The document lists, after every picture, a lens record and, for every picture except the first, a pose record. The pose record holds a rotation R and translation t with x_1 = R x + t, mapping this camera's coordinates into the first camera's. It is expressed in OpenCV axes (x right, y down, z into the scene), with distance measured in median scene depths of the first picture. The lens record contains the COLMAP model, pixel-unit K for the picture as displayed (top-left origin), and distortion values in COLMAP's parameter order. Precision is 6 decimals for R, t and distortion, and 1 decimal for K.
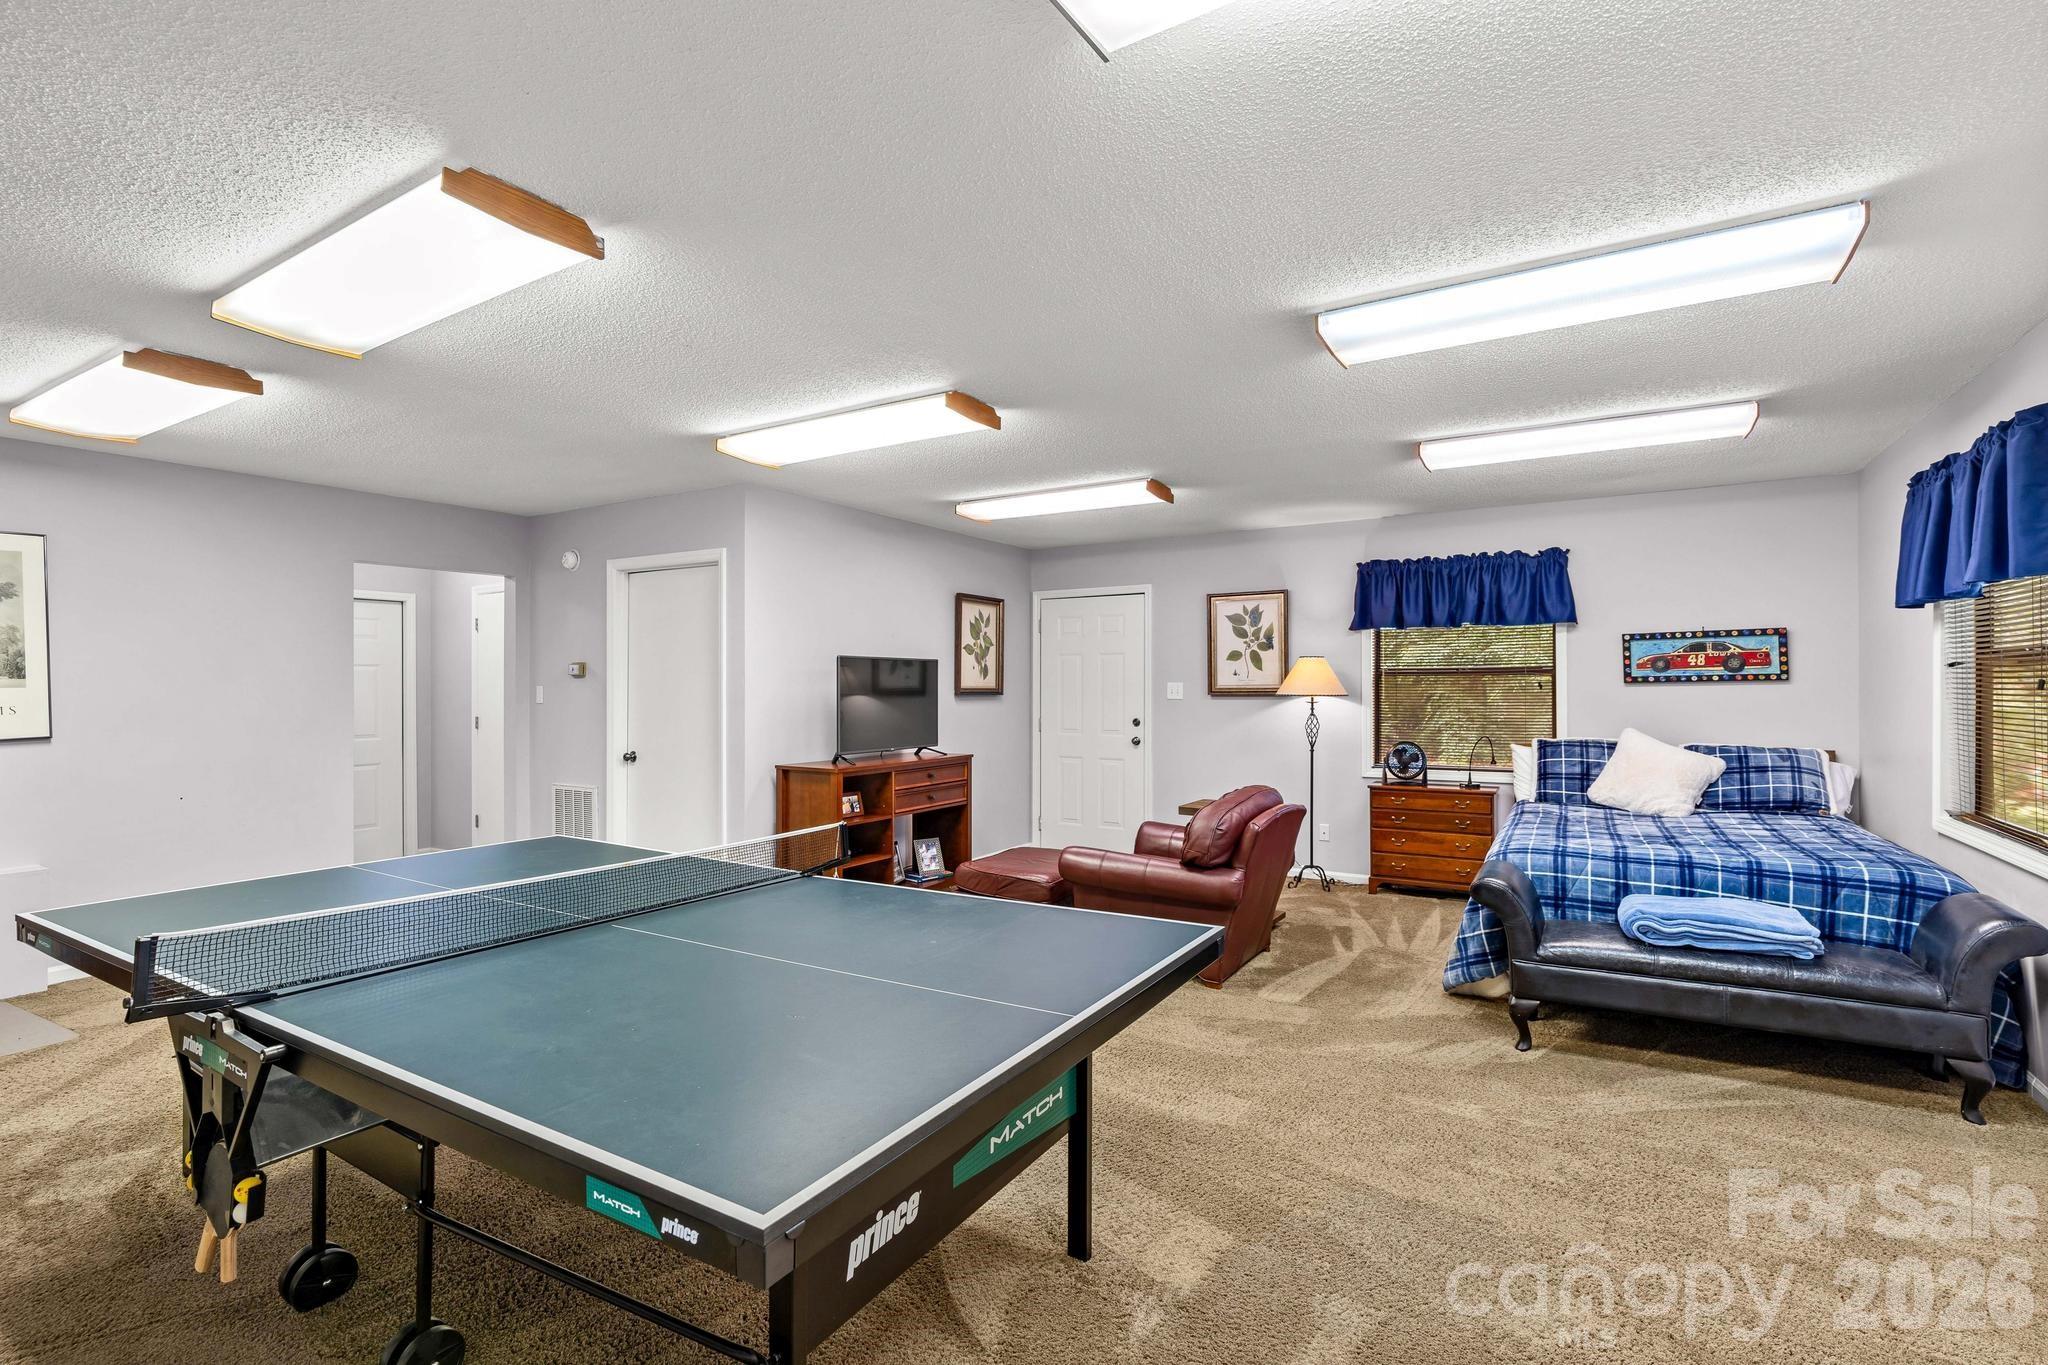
lens RADIAL K [[947.3, 0, 1040.4], [0, 947.3, 684.1], [0, 0, 1]] dist [-0.016347, 0.006063]
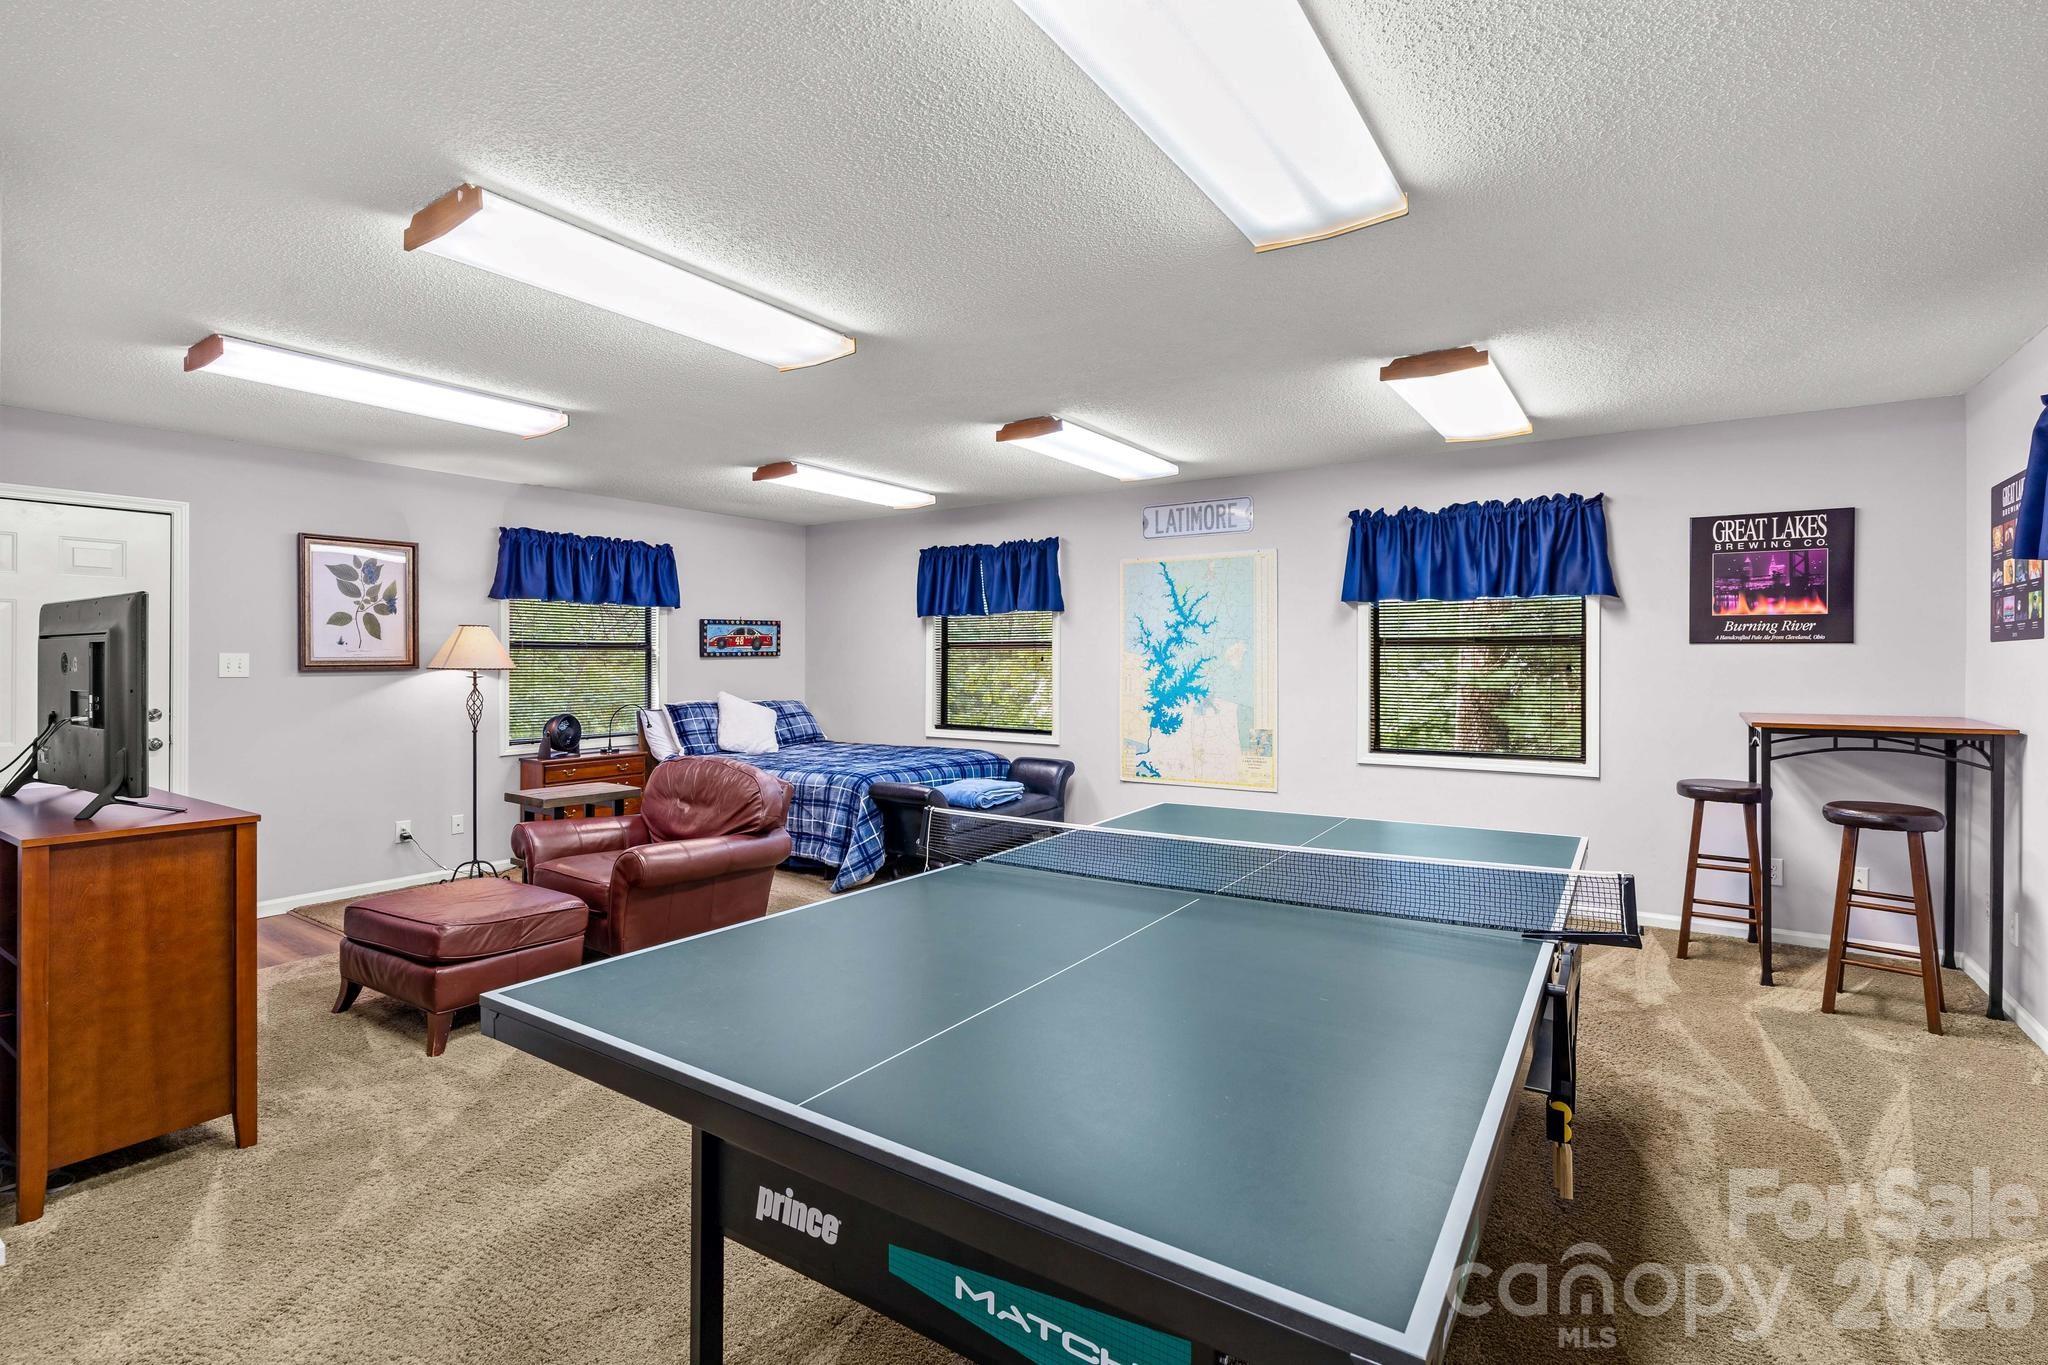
lens RADIAL K [[947.3, 0, 1041.8], [0, 947.3, 671.3], [0, 0, 1]] dist [-0.016347, 0.006063]
pose [[0.042361, -0.006705, 0.999080, -0.605963], [0.002659, 0.999975, 0.006599, 0.010239], [-0.999099, 0.002377, 0.042378, 0.455123]]
